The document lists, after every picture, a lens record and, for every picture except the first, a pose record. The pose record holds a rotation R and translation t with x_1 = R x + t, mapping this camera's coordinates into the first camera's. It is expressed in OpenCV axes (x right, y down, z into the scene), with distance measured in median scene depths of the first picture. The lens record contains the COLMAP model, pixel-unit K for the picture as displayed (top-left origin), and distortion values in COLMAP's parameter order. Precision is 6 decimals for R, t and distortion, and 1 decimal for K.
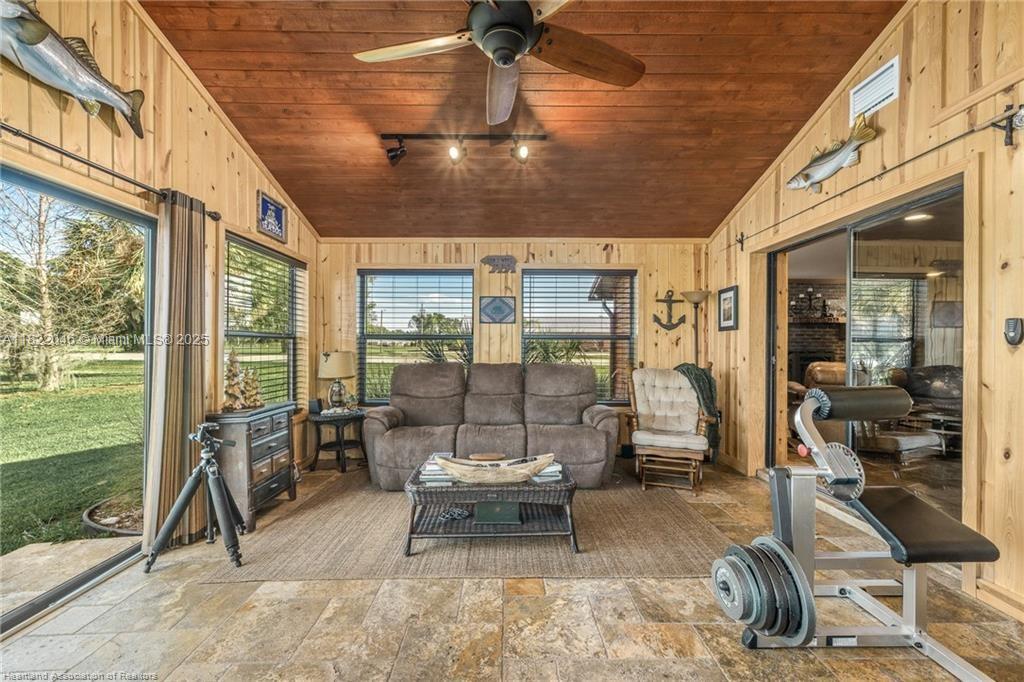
lens RADIAL K [[408.3, 0, 506.3], [0, 408.3, 344.1], [0, 0, 1]] dist [-0.001607, -0.000013]
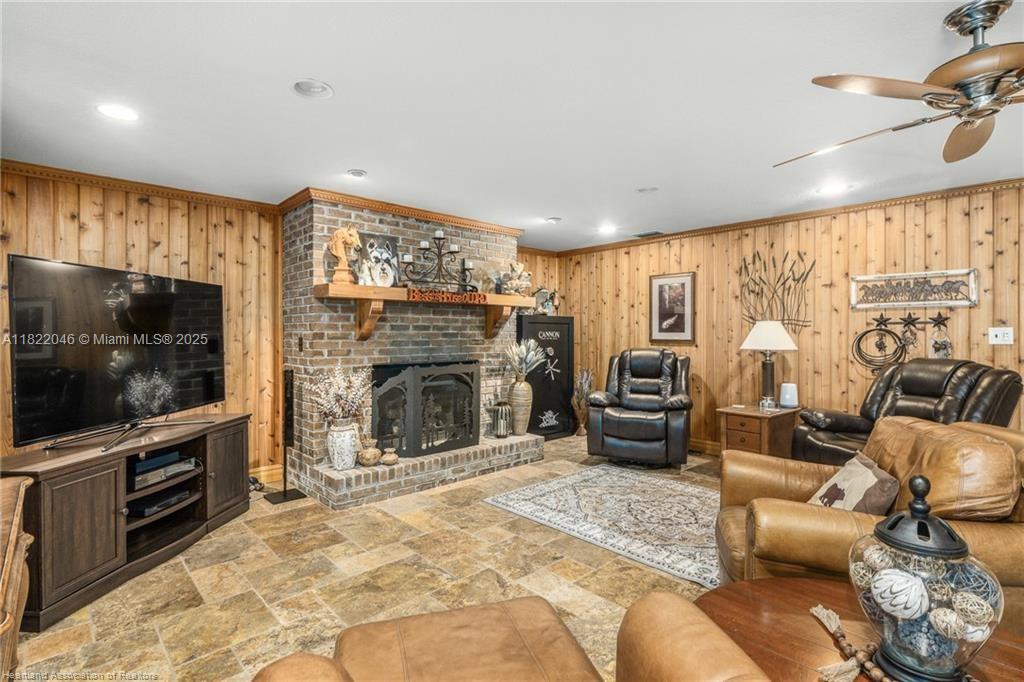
lens RADIAL K [[487.2, 0, 501.5], [0, 487.2, 334.5], [0, 0, 1]] dist [0.000174, -0.000003]
pose [[0.747365, -0.005732, 0.664389, 0.763262], [-0.000281, 0.999960, 0.008943, -0.036168], [-0.664414, -0.006870, 0.747333, 0.954333]]
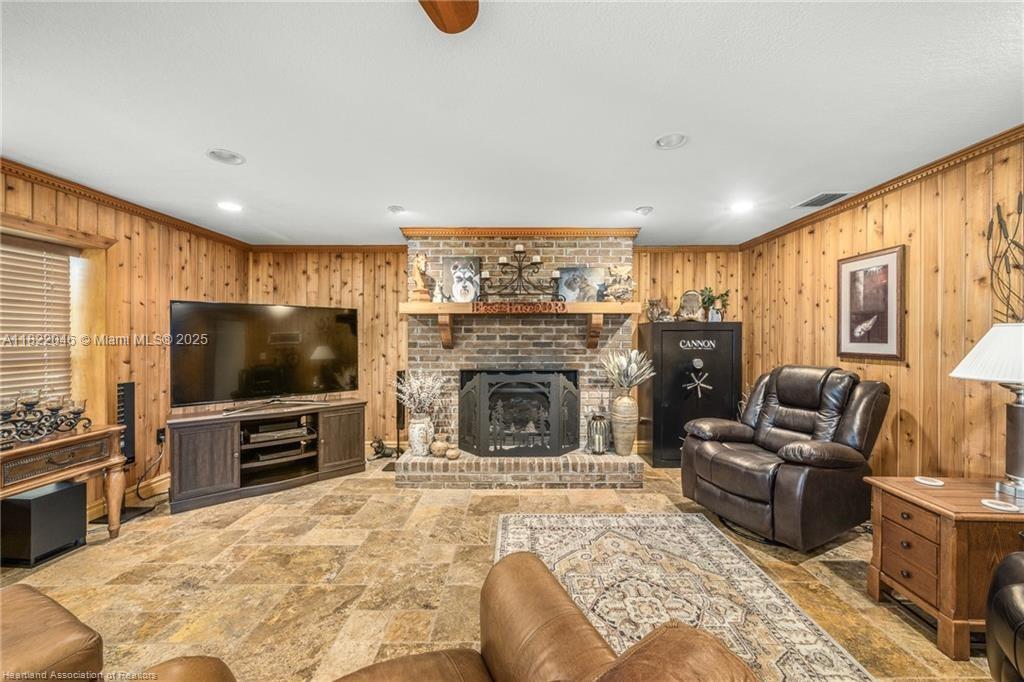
lens RADIAL K [[397.7, 0, 523.3], [0, 397.7, 338.3], [0, 0, 1]] dist [-0.001470, -0.000279]
pose [[0.999980, -0.004619, -0.004220, 1.366975], [0.004649, 0.999965, 0.006969, -0.045627], [0.004187, -0.006989, 0.999967, 0.931057]]
